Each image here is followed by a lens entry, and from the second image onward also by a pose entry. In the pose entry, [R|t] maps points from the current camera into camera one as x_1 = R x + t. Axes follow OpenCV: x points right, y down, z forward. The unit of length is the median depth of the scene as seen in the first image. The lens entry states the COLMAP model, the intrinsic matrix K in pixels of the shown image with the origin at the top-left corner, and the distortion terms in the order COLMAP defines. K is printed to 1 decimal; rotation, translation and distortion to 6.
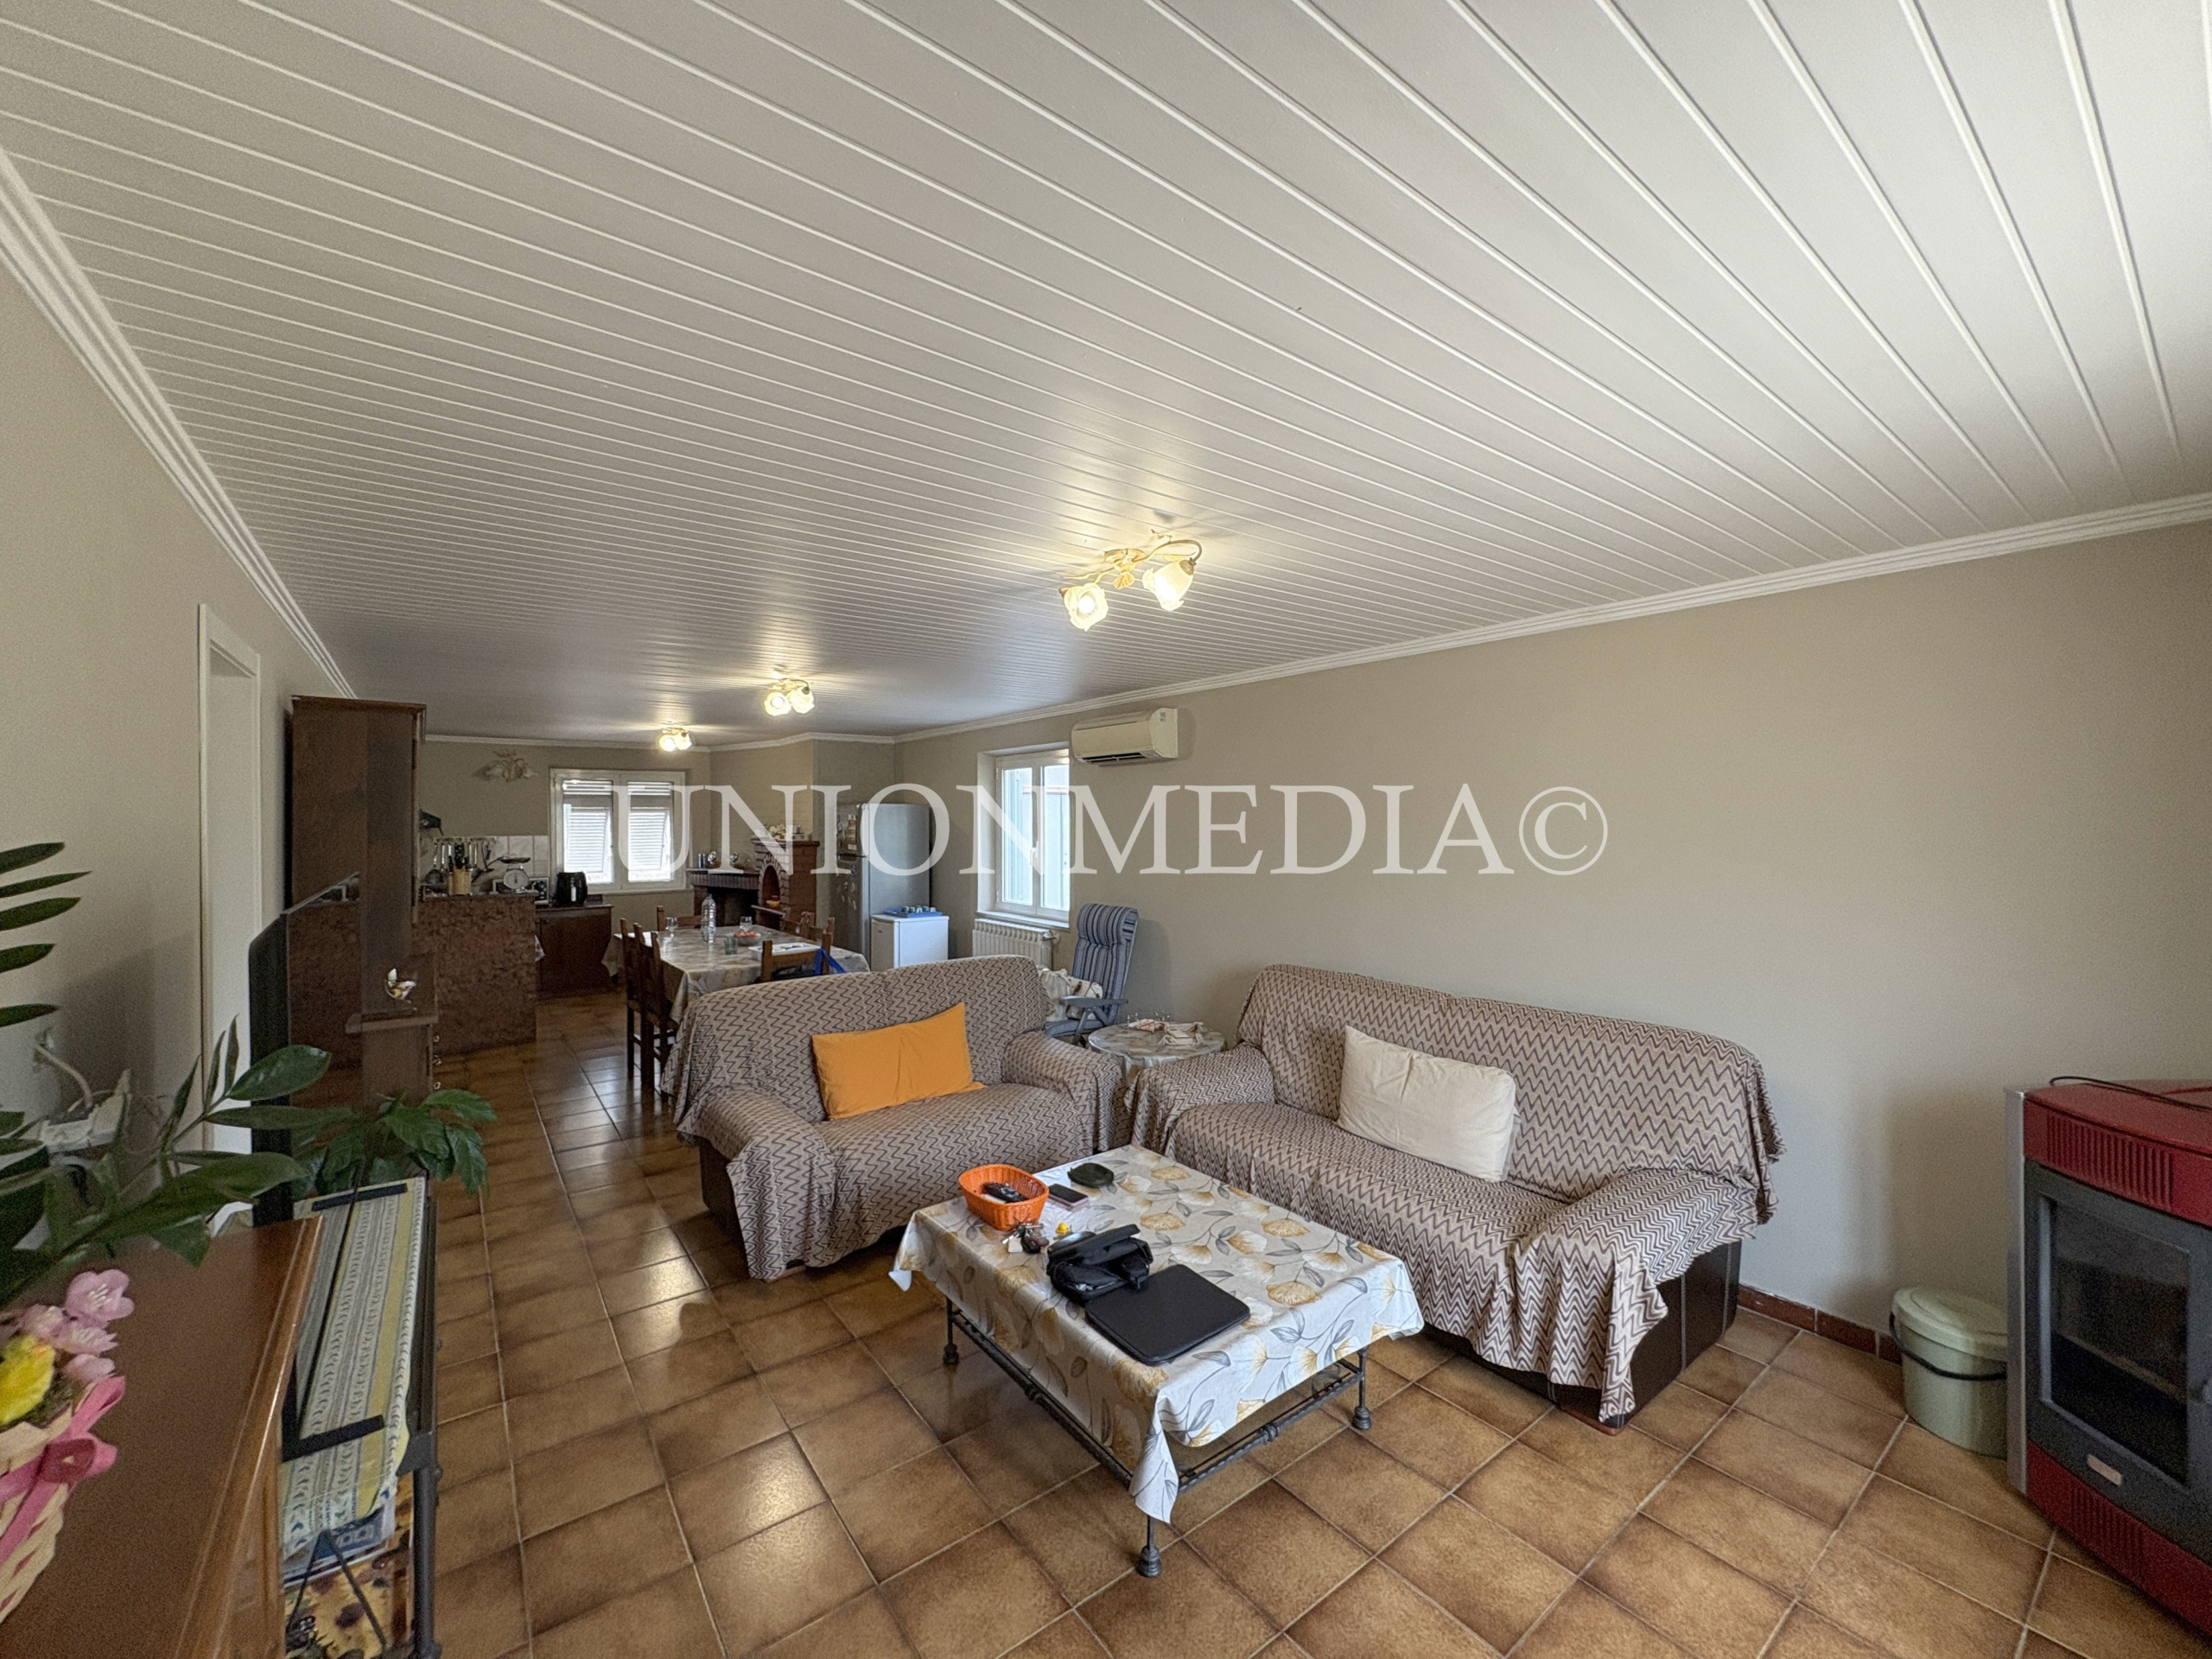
lens RADIAL K [[884.1, 0, 1110.0], [0, 884.1, 824.5], [0, 0, 1]] dist [0.003486, -0.000544]
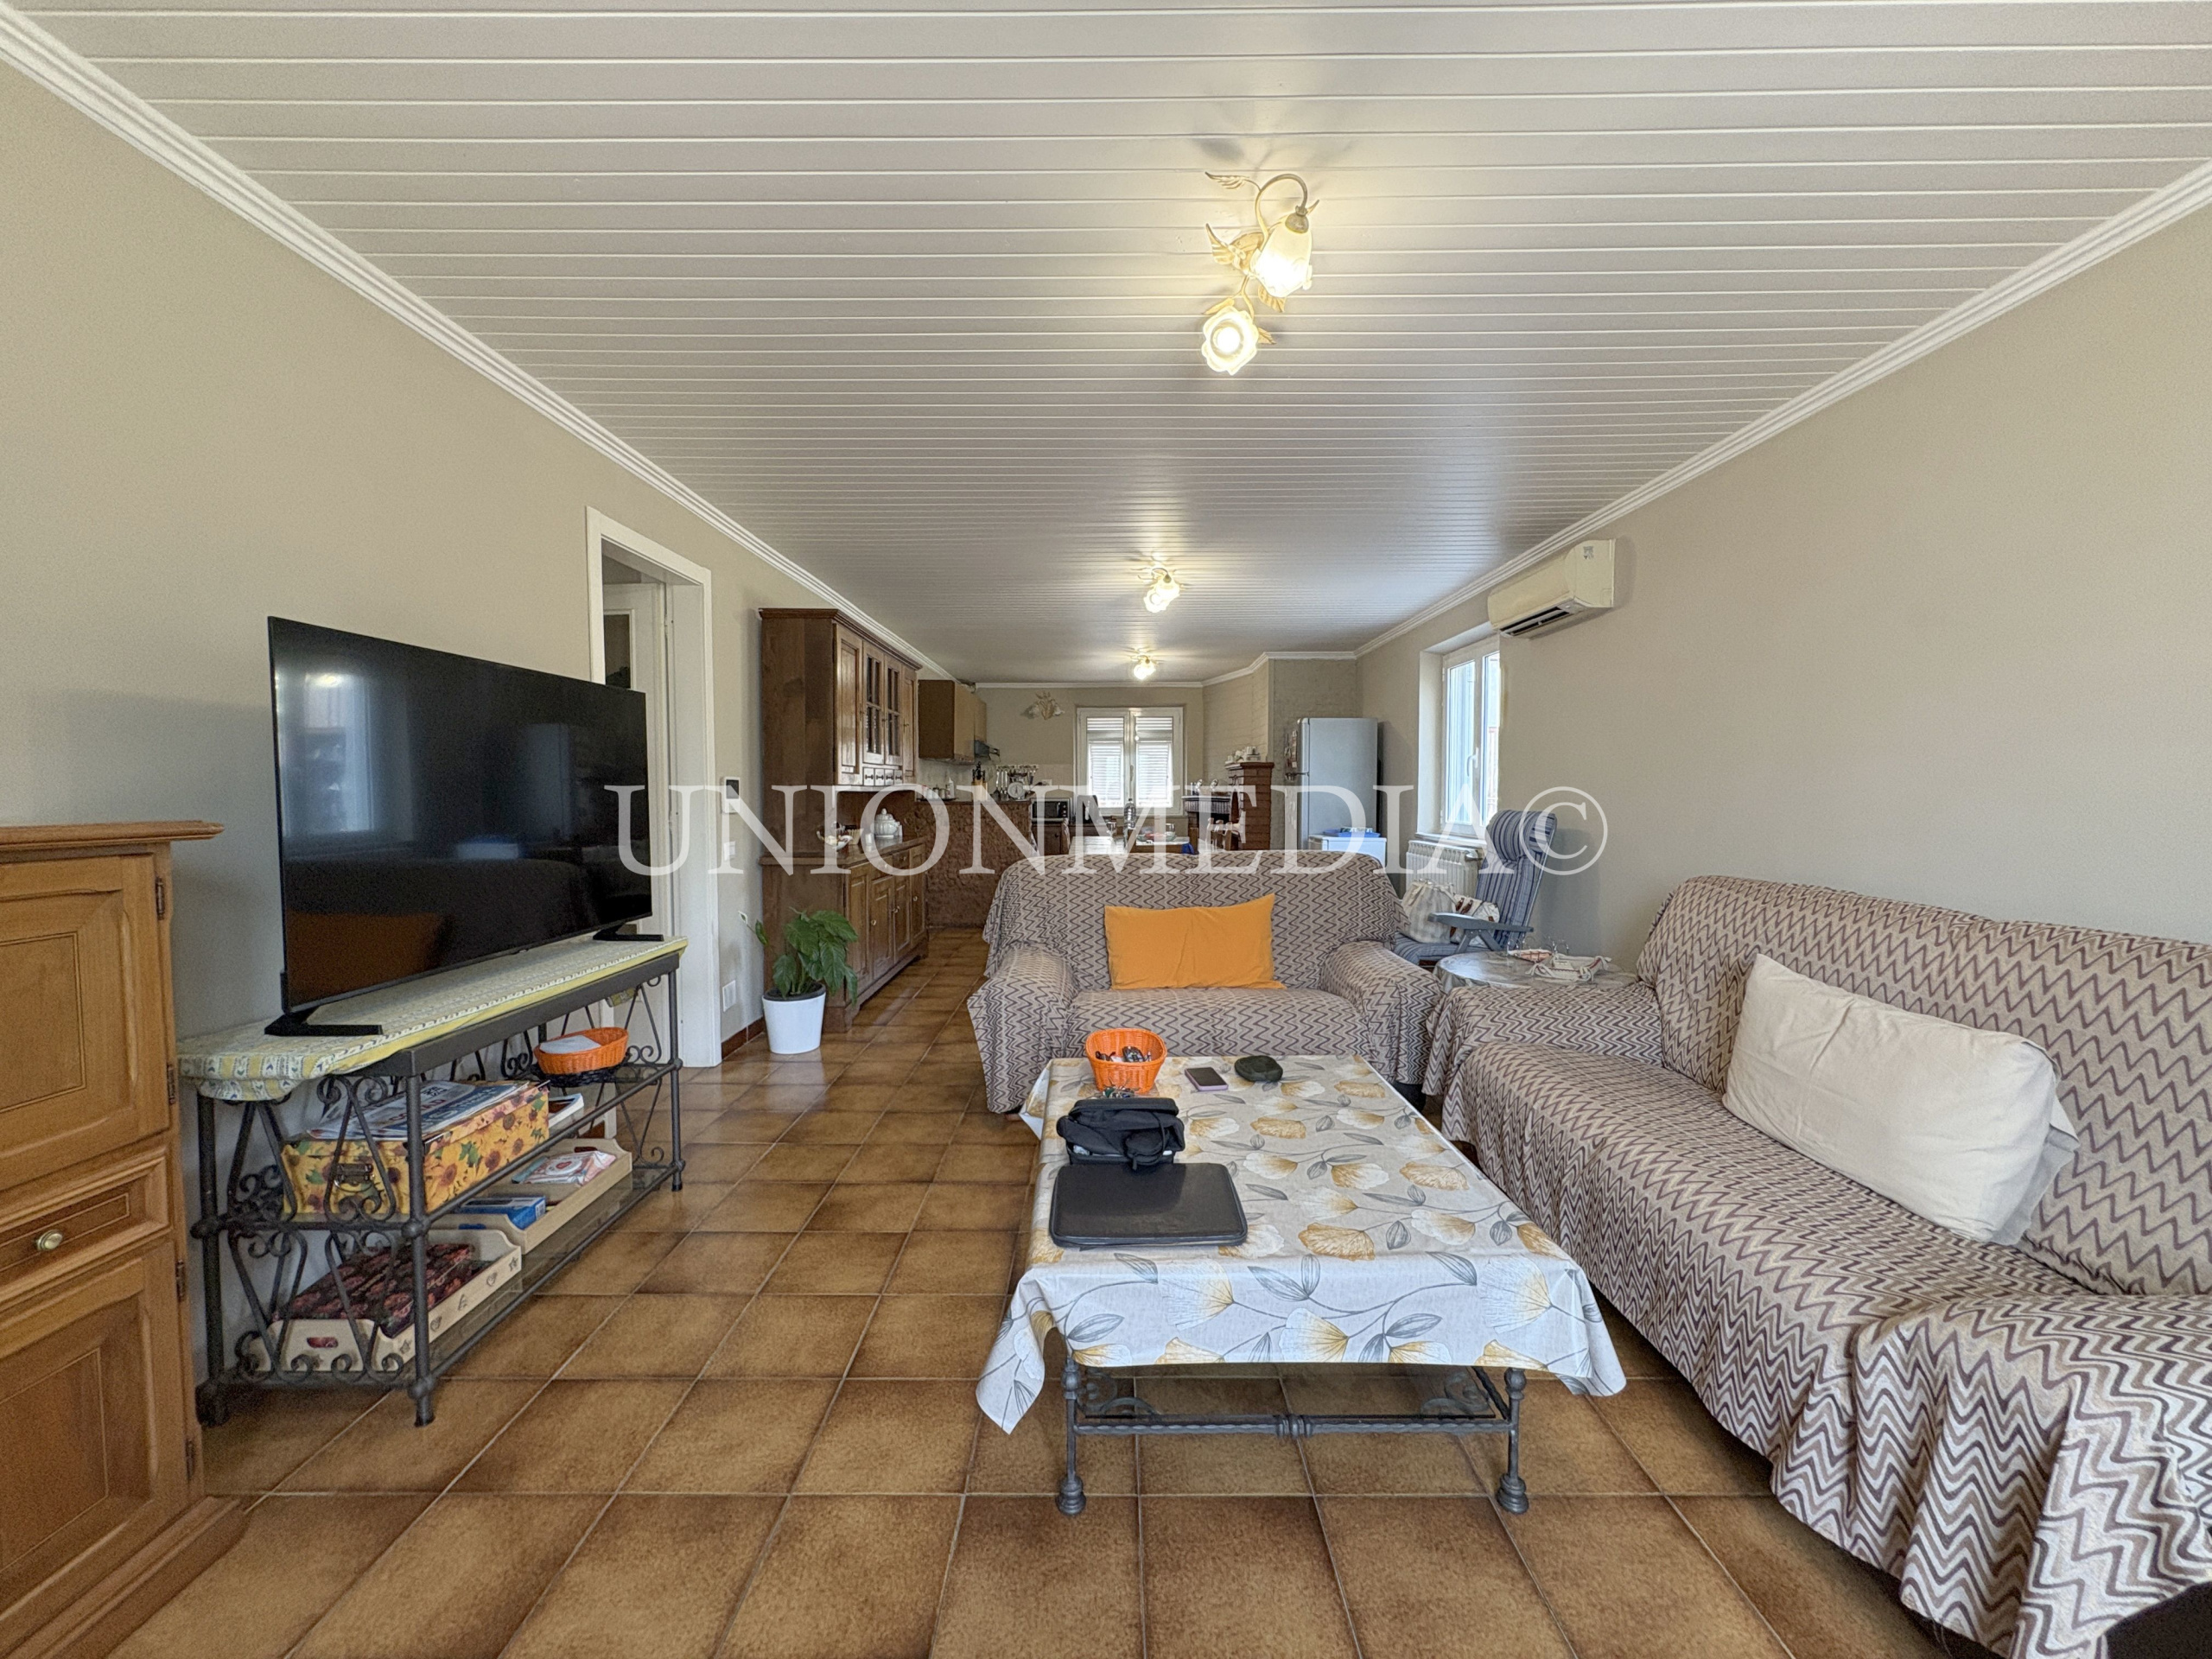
lens RADIAL K [[884.1, 0, 1107.9], [0, 884.1, 824.8], [0, 0, 1]] dist [0.003486, -0.000544]
pose [[0.792249, 0.025329, -0.609673, 0.384846], [-0.002770, 0.999277, 0.037915, 0.155112], [0.610192, -0.028349, 0.791746, 0.305075]]
